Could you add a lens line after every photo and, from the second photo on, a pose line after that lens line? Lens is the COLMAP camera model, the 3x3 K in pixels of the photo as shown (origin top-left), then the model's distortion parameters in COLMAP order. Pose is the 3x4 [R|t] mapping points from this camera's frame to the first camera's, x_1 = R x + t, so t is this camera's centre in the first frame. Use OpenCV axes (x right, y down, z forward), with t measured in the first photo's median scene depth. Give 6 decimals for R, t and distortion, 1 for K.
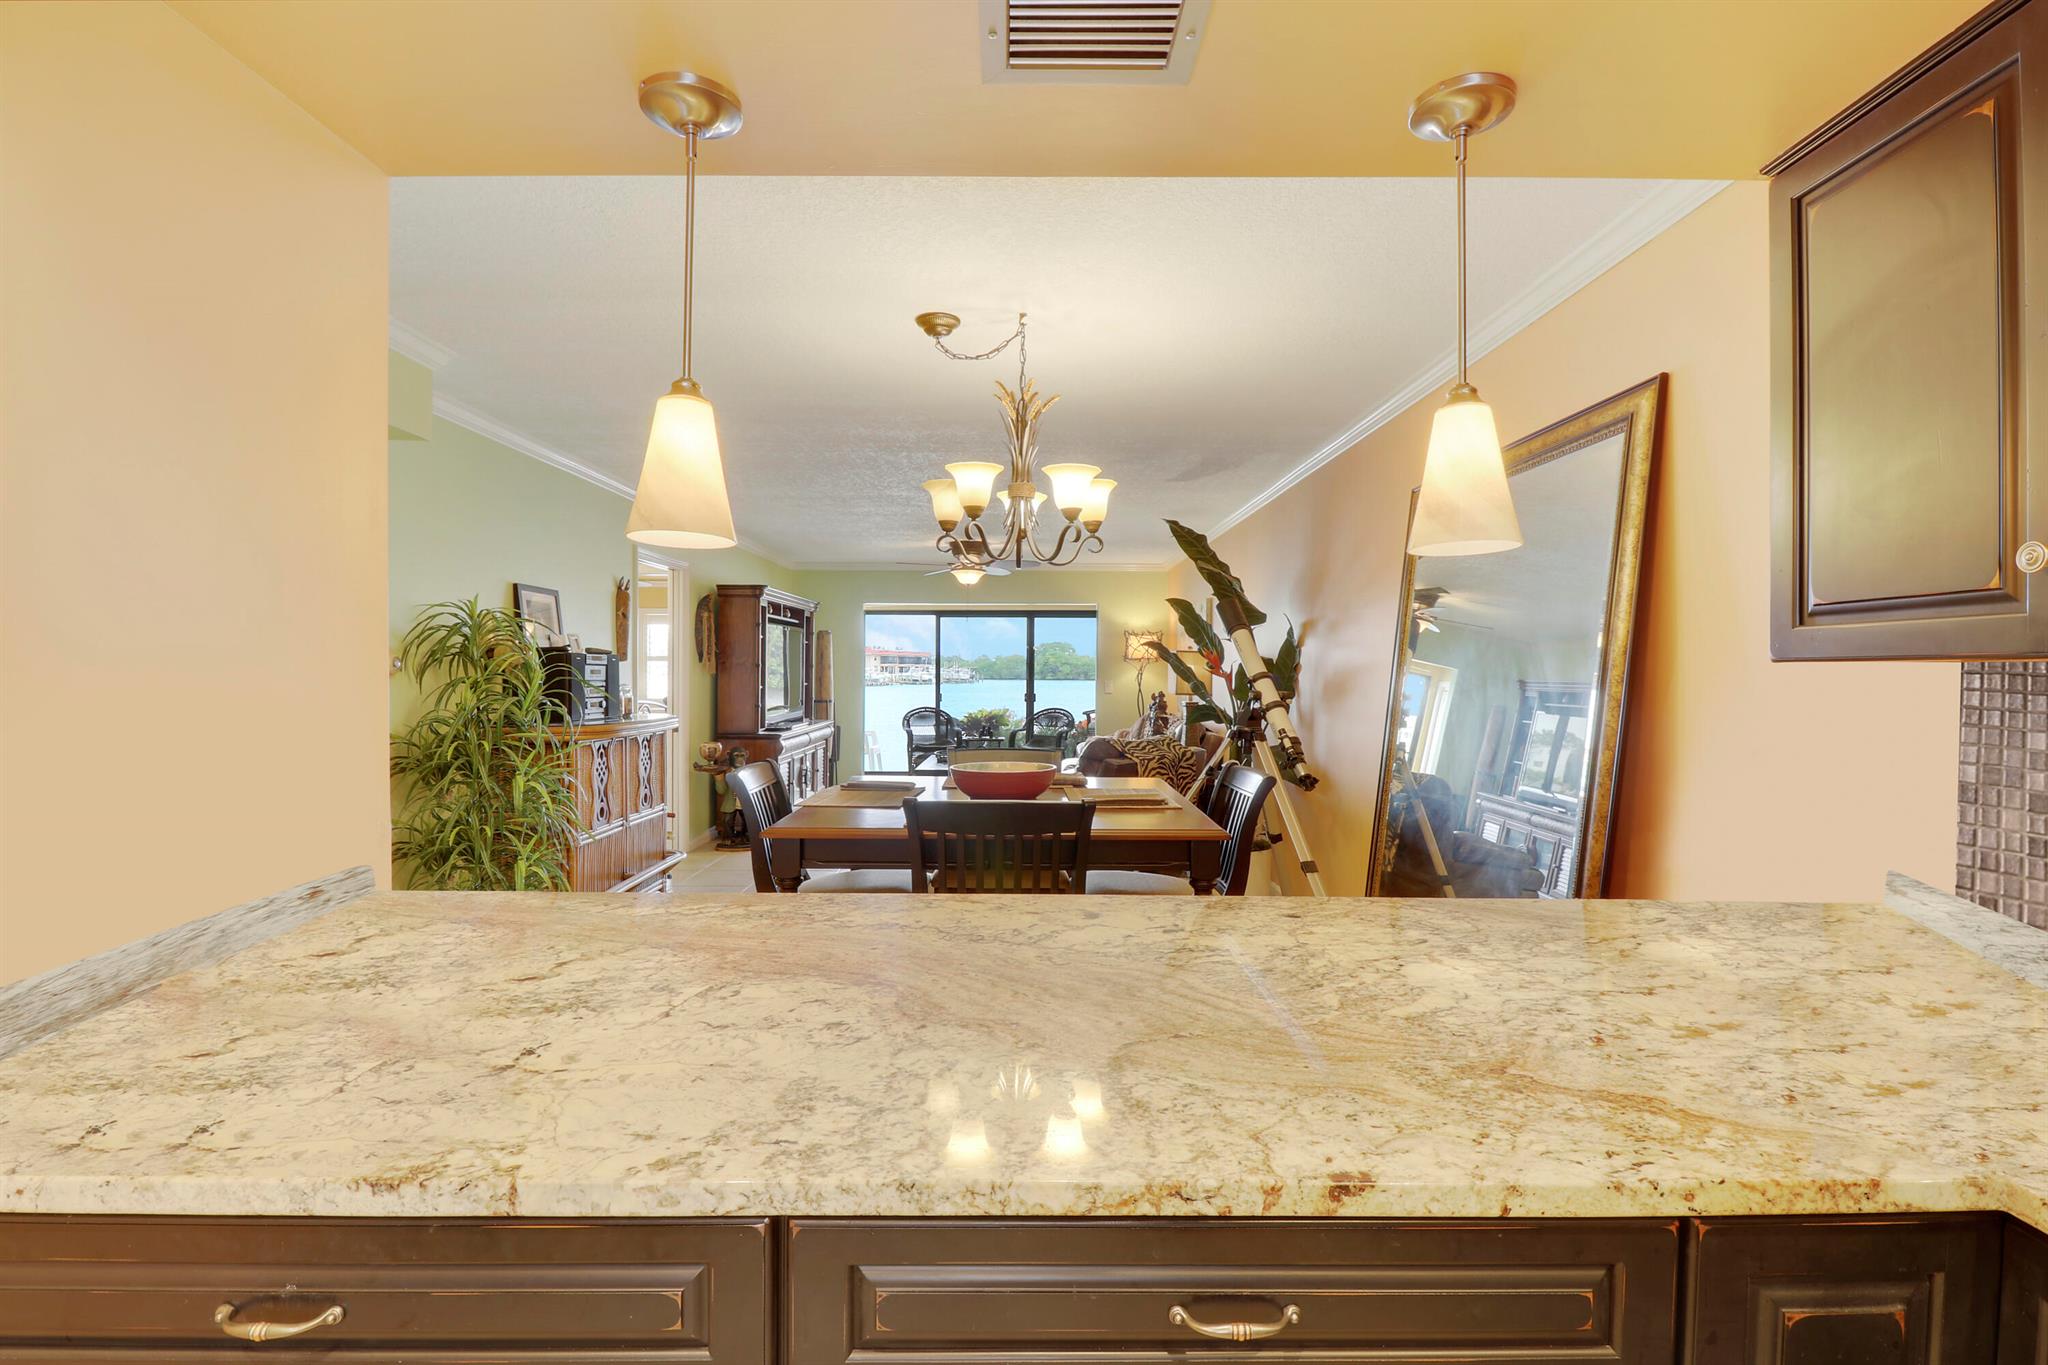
lens RADIAL K [[930.1, 0, 1022.4], [0, 930.1, 697.7], [0, 0, 1]] dist [-0.016110, -0.001361]
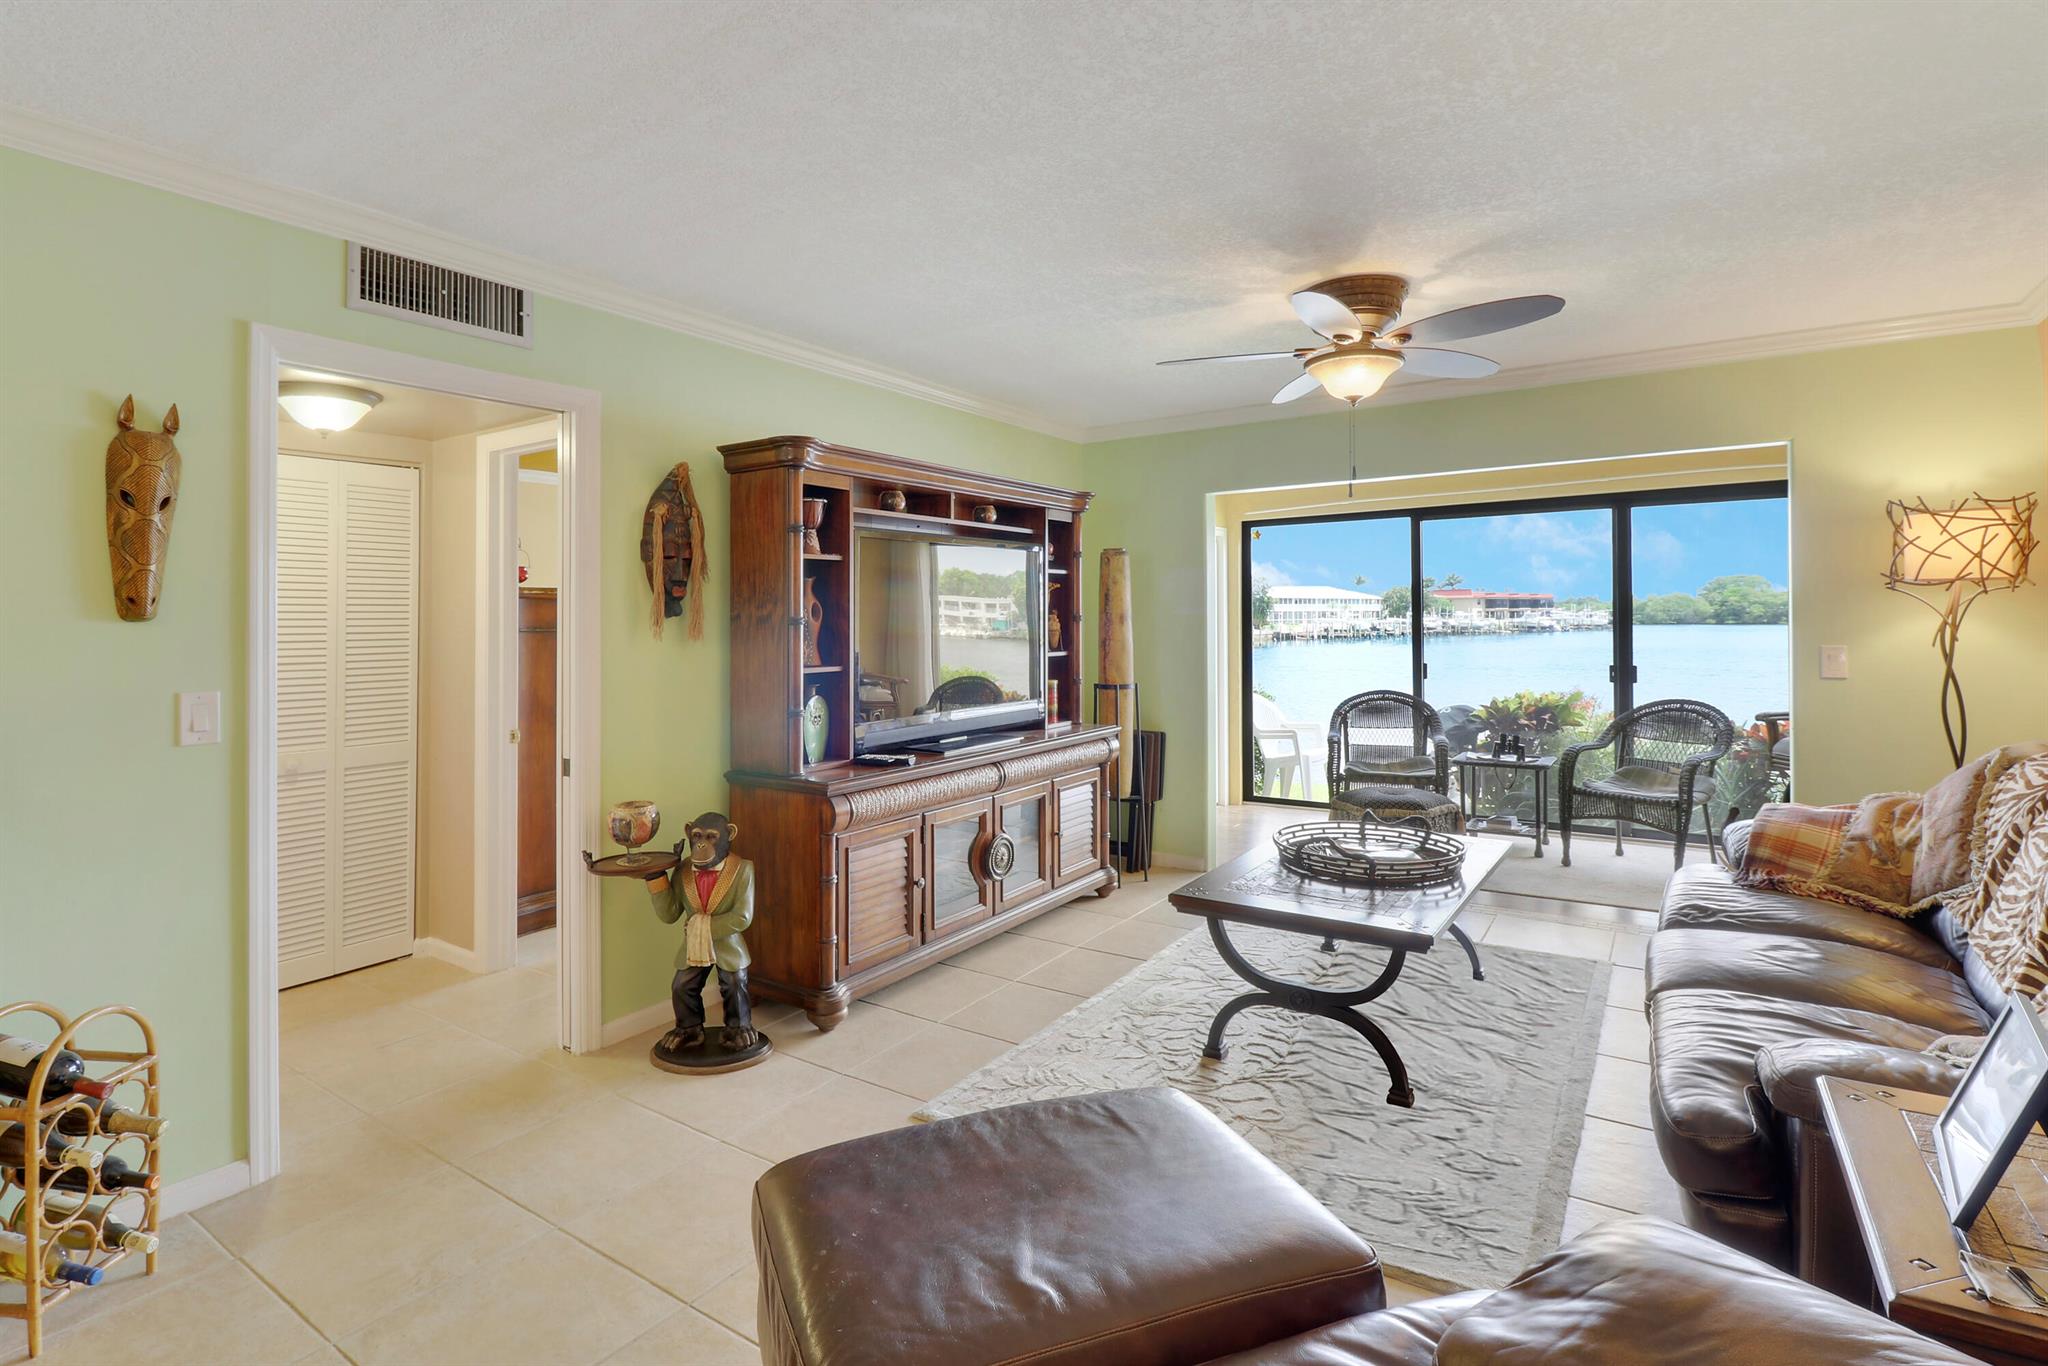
lens RADIAL K [[987.5, 0, 1000.7], [0, 987.5, 608.7], [0, 0, 1]] dist [-0.004292, -0.007884]
pose [[0.822032, -0.018815, -0.569130, 0.051073], [-0.003282, 0.999281, -0.037775, -0.020255], [0.569432, 0.032920, 0.821379, 0.582735]]
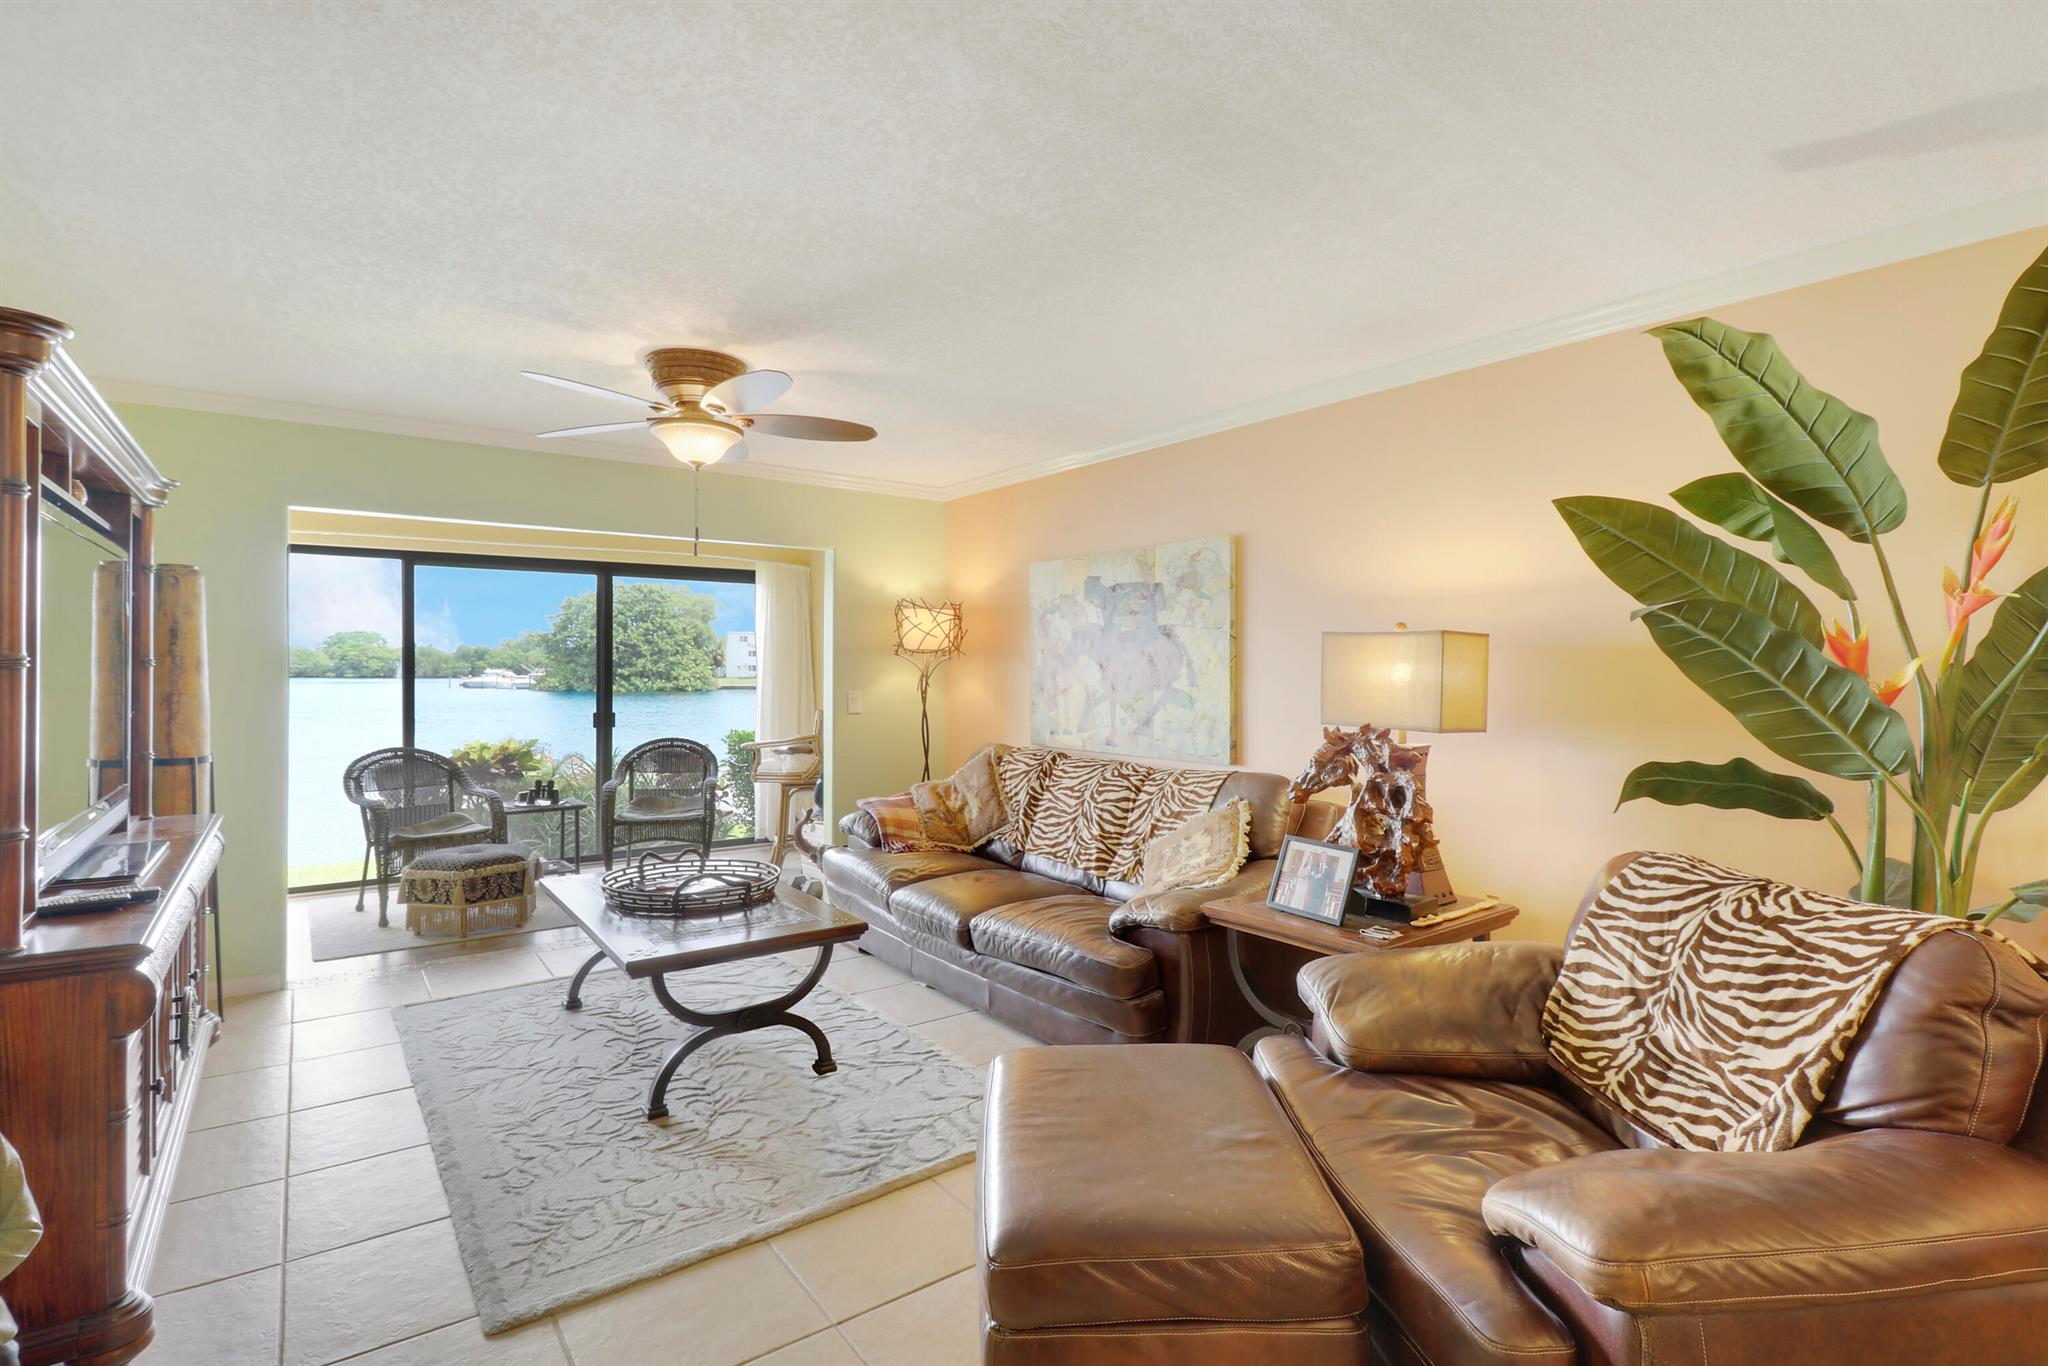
lens RADIAL K [[987.5, 0, 1016.3], [0, 987.5, 665.5], [0, 0, 1]] dist [-0.004292, -0.007884]
pose [[0.811291, 0.000939, 0.584641, -0.194250], [0.016219, 0.999578, -0.024112, -0.020798], [-0.584417, 0.029044, 0.810933, 0.567381]]
